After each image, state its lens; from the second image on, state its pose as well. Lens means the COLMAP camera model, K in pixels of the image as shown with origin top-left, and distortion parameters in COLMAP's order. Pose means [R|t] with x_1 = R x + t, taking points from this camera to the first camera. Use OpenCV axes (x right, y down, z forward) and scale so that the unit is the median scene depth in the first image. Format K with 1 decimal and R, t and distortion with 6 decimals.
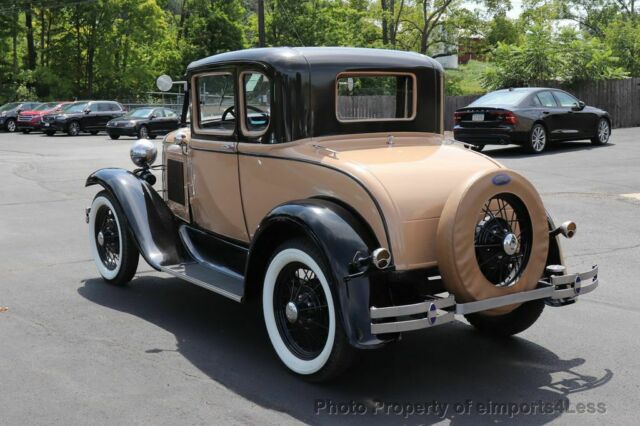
lens RADIAL K [[794.7, 0, 360.3], [0, 794.7, 215.3], [0, 0, 1]] dist [-0.107515, 0.009554]
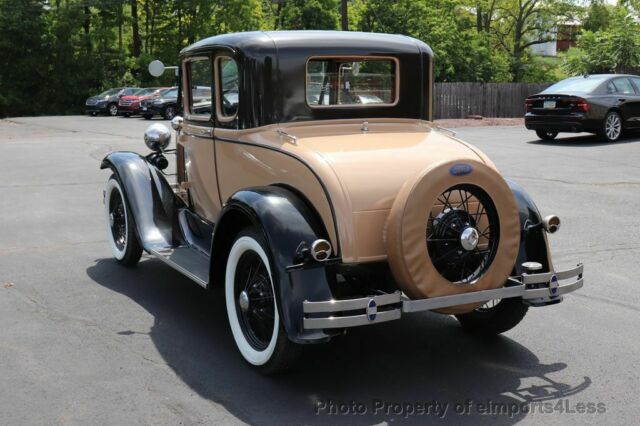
lens RADIAL K [[774.5, 0, 334.0], [0, 774.5, 204.3], [0, 0, 1]] dist [-0.117135, 0.067071]
pose [[0.987078, 0.023164, -0.158559, 0.153652], [-0.022086, 0.999719, 0.008555, -0.007505], [0.158712, -0.004943, 0.987313, 0.066686]]
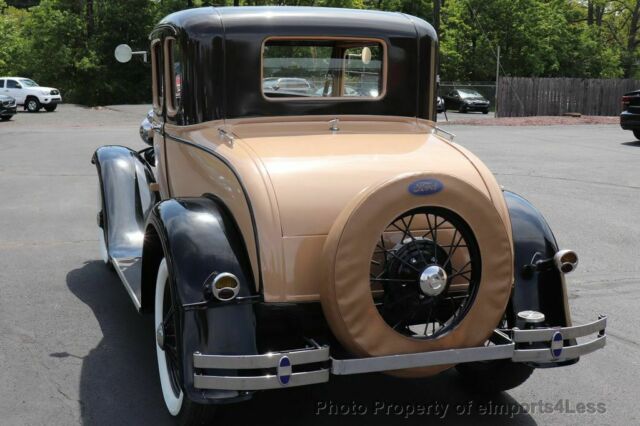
lens RADIAL K [[758.8, 0, 285.3], [0, 758.8, 212.0], [0, 0, 1]] dist [-0.145458, 0.178182]
pose [[0.934666, 0.068335, -0.348898, 0.259020], [-0.058291, 0.997529, 0.039221, -0.036847], [0.350716, -0.016321, 0.936340, 0.295005]]
